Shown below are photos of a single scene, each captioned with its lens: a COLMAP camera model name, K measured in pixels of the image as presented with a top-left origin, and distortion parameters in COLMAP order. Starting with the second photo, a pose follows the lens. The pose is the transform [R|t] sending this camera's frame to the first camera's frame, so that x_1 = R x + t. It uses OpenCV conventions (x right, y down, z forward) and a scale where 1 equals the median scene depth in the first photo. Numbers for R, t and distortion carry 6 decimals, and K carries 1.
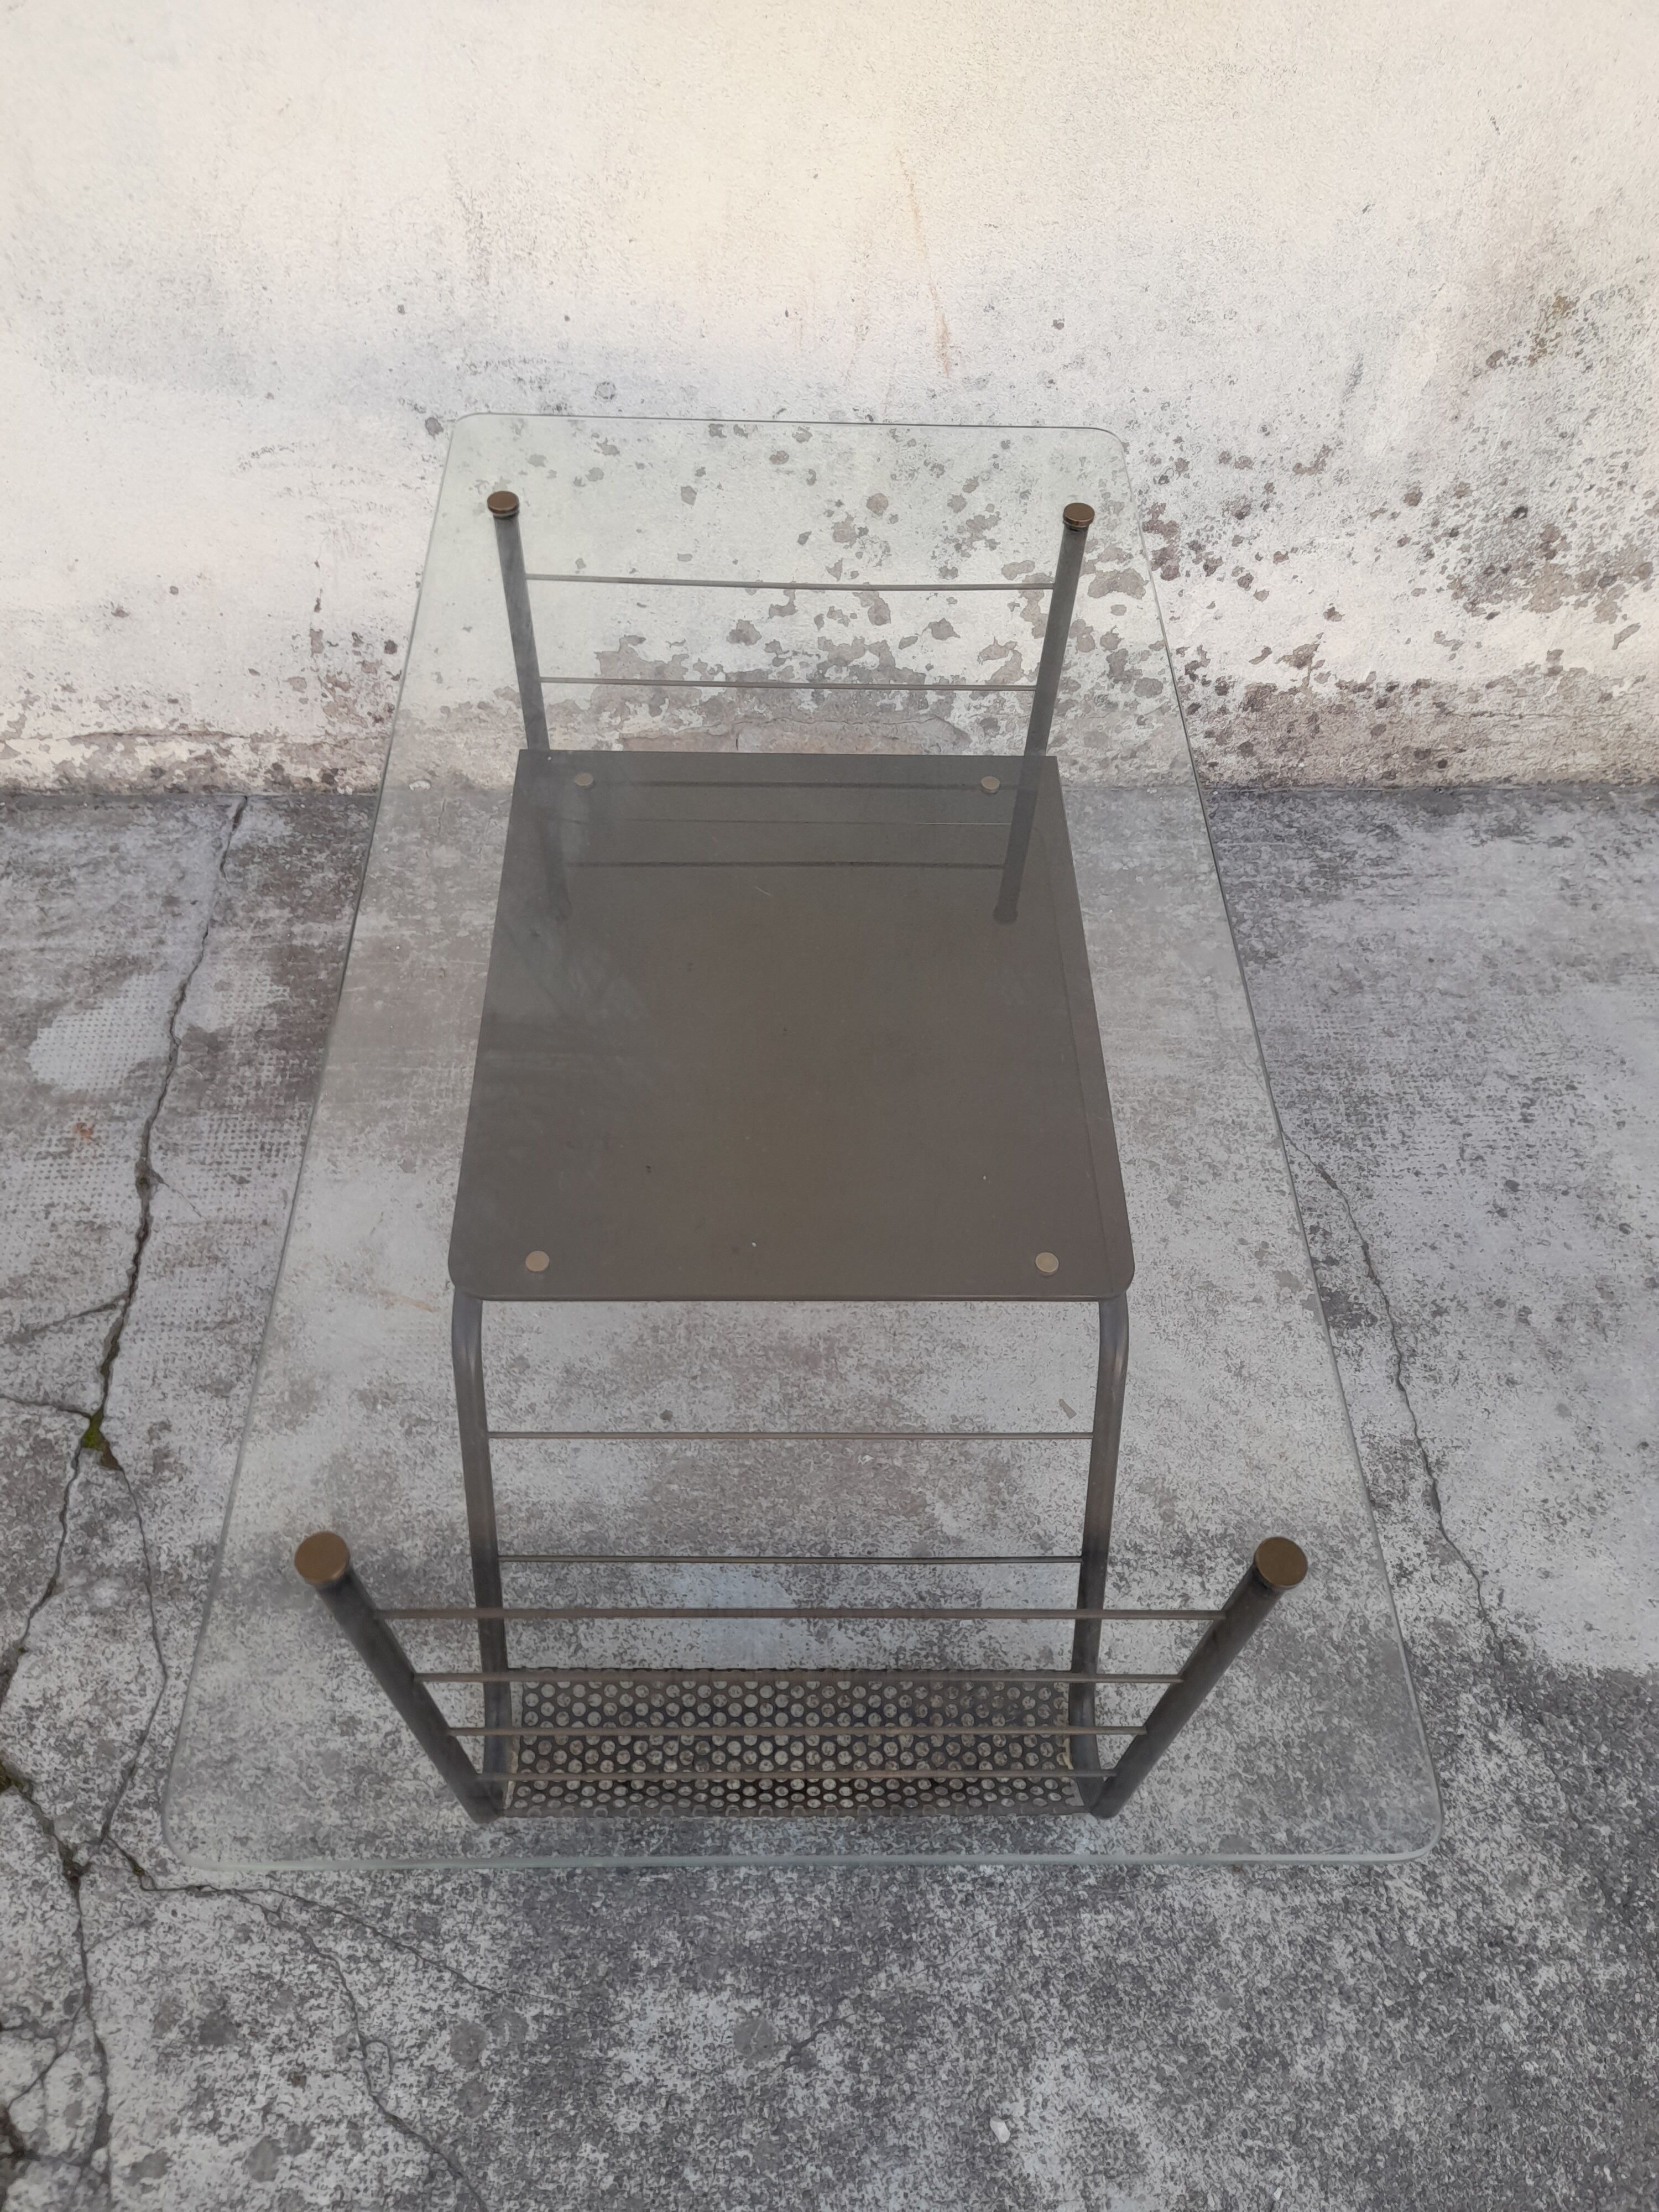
lens RADIAL K [[1642.7, 0, 814.0], [0, 1642.7, 1120.0], [0, 0, 1]] dist [0.030466, -0.026447]
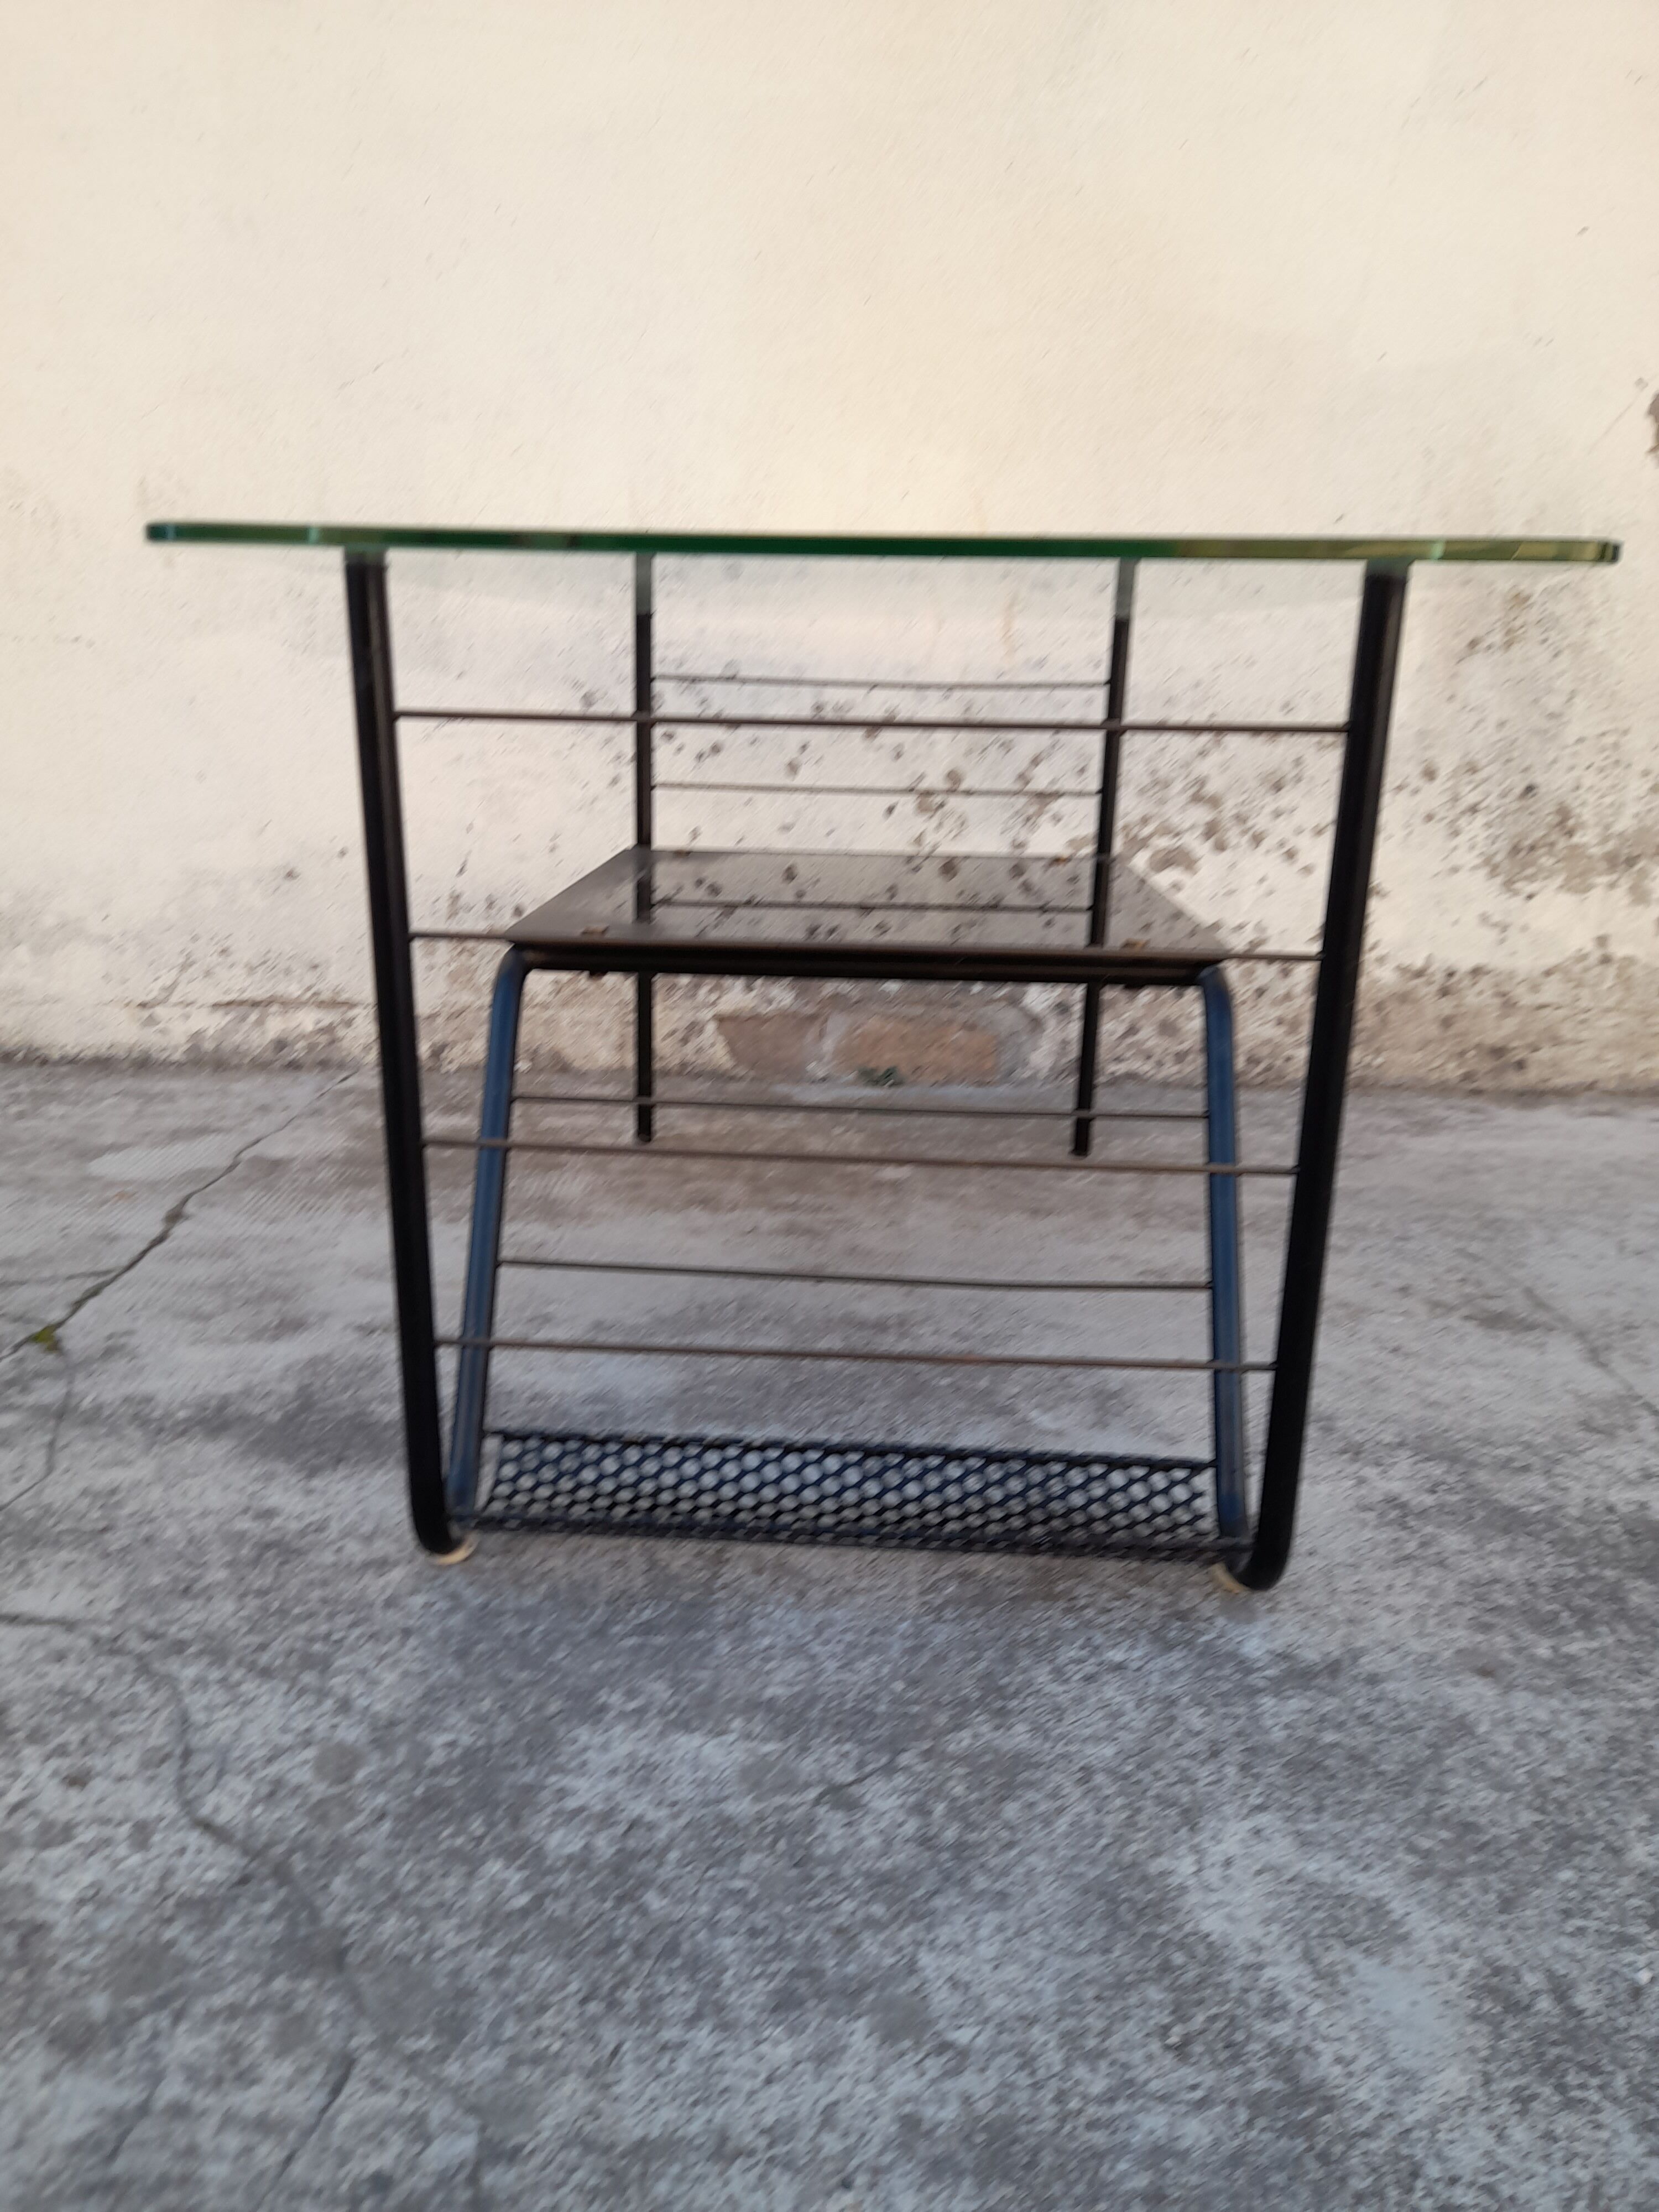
lens RADIAL K [[1642.7, 0, 811.5], [0, 1642.7, 1151.4], [0, 0, 1]] dist [0.030466, -0.026447]
pose [[0.997883, 0.005676, -0.064782, 0.016661], [-0.043308, 0.801141, -0.596907, 0.575398], [0.048512, 0.598449, 0.799691, 0.254468]]
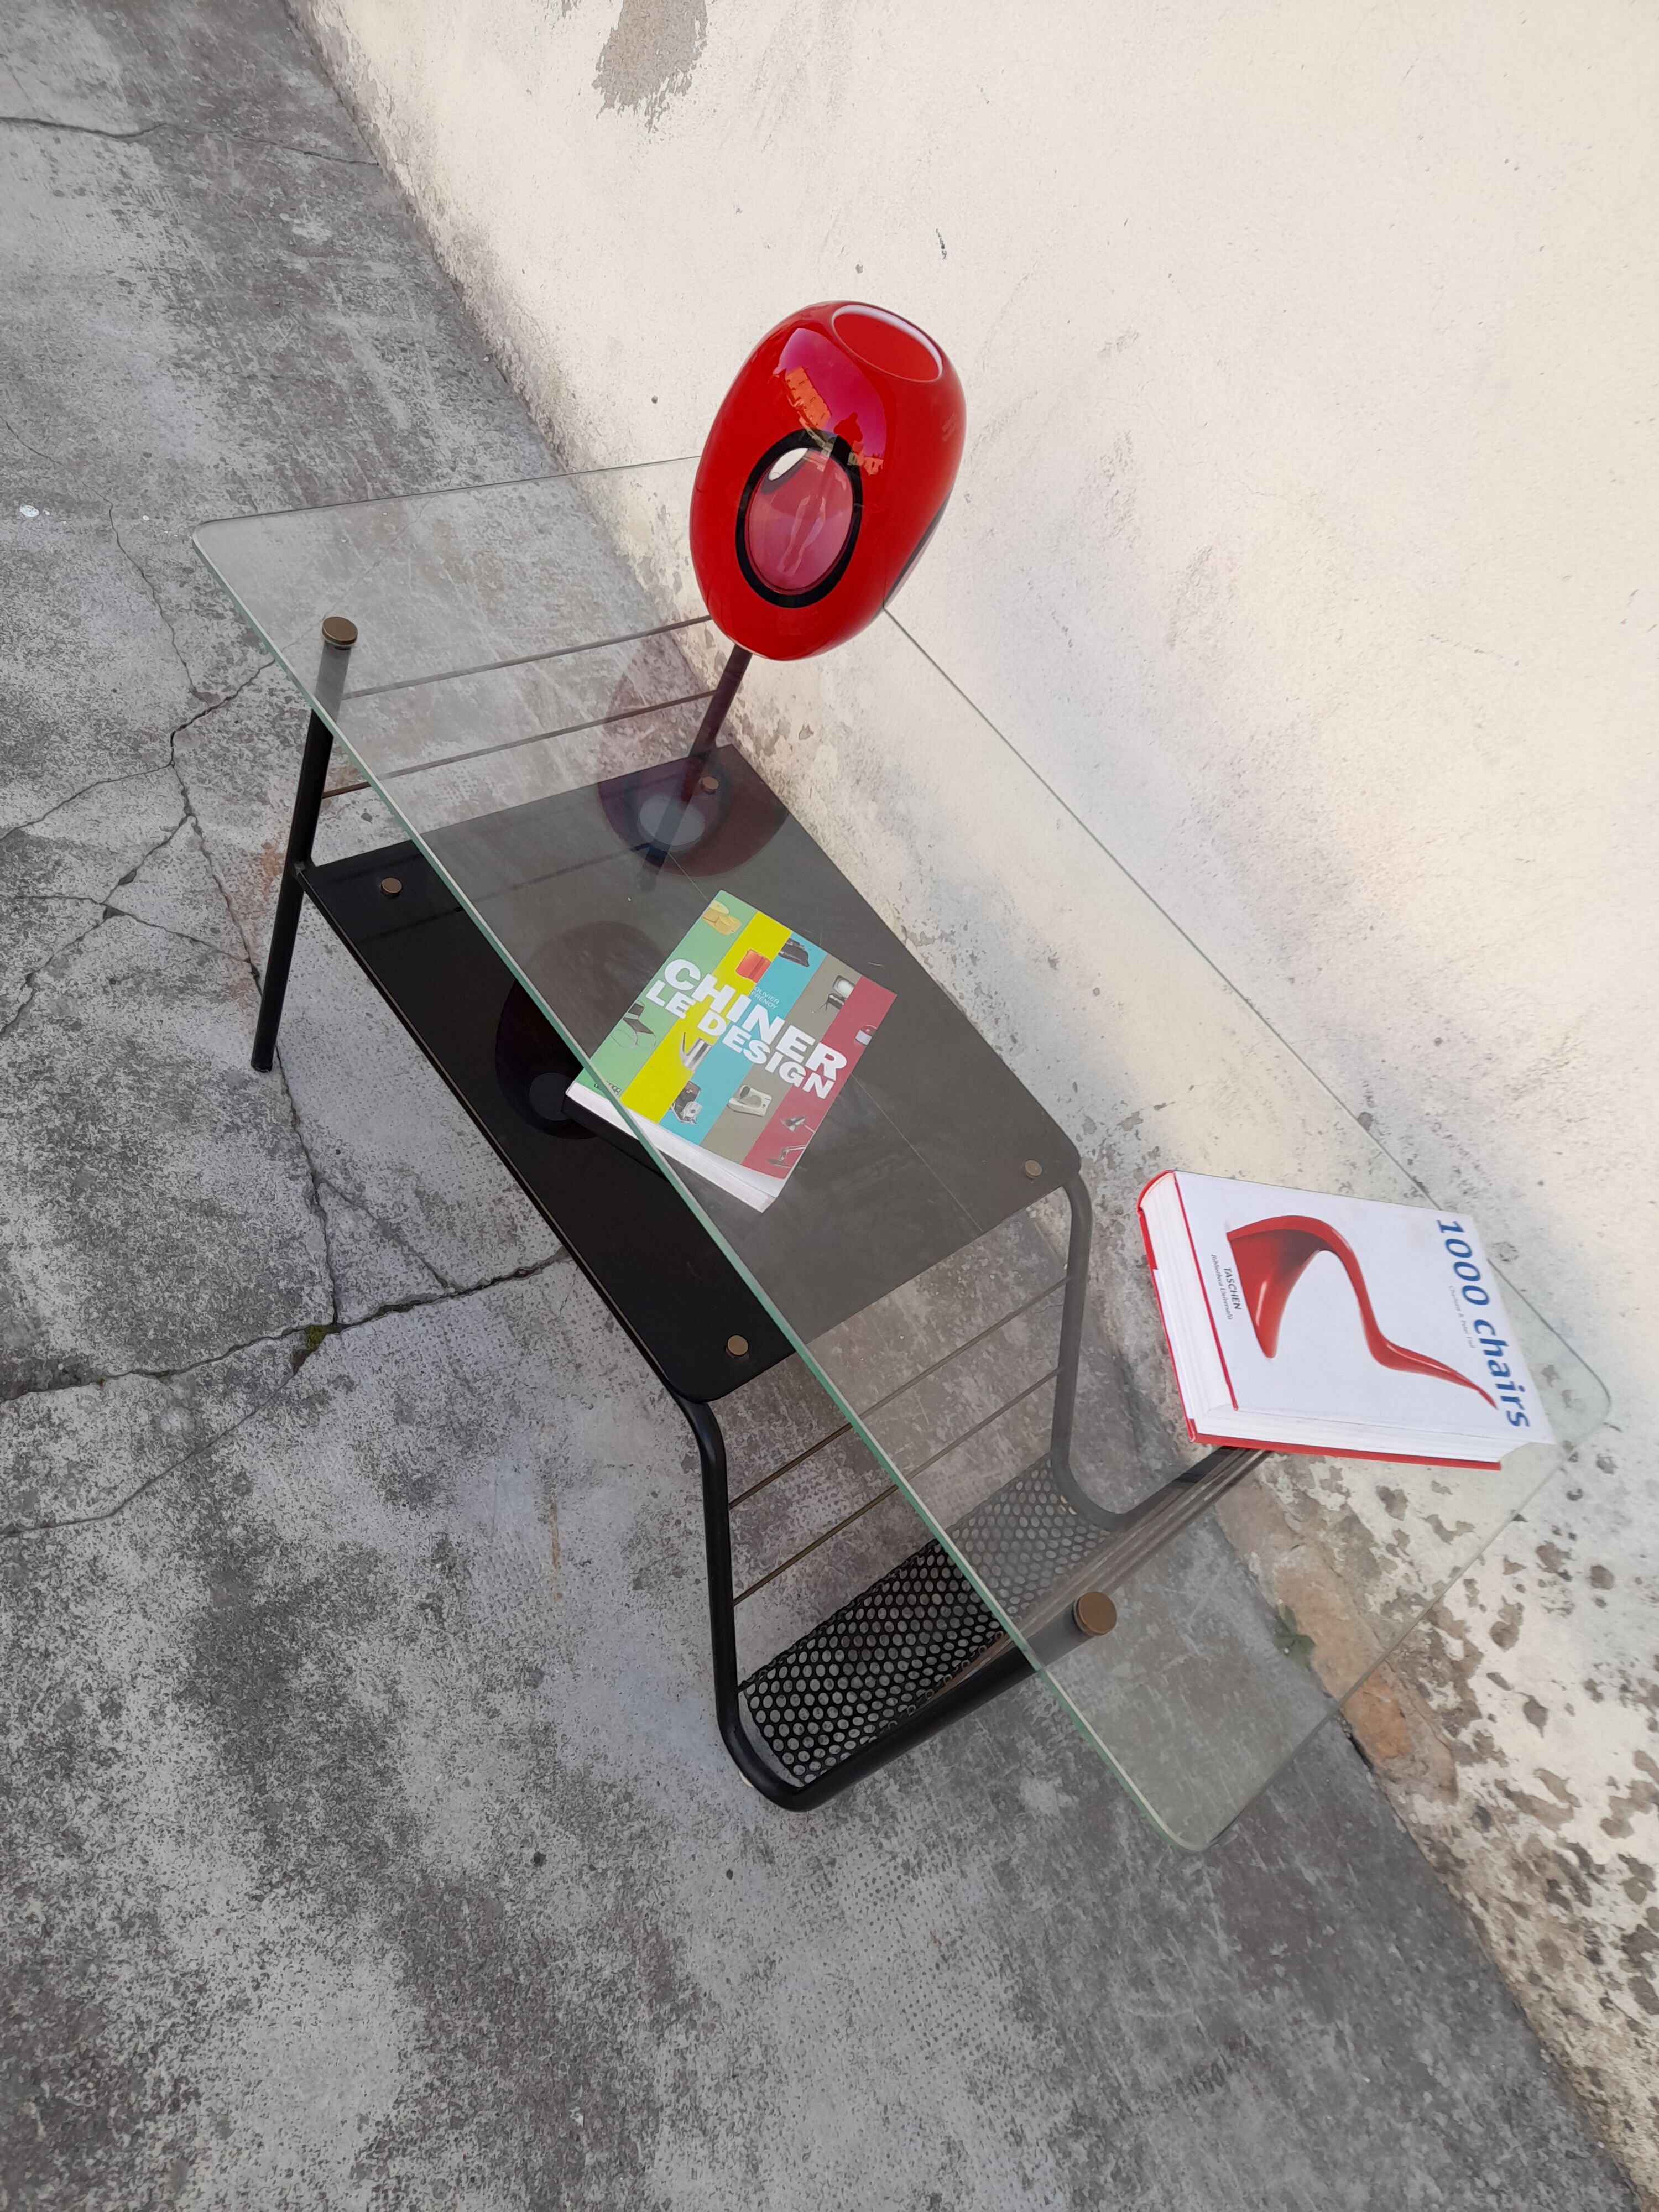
lens RADIAL K [[1642.7, 0, 801.6], [0, 1642.7, 1111.9], [0, 0, 1]] dist [0.030466, -0.026447]
pose [[0.439799, 0.799657, -0.408810, 0.014987], [-0.874475, 0.485005, 0.007936, -0.146392], [0.204621, 0.354004, 0.912585, 0.051116]]
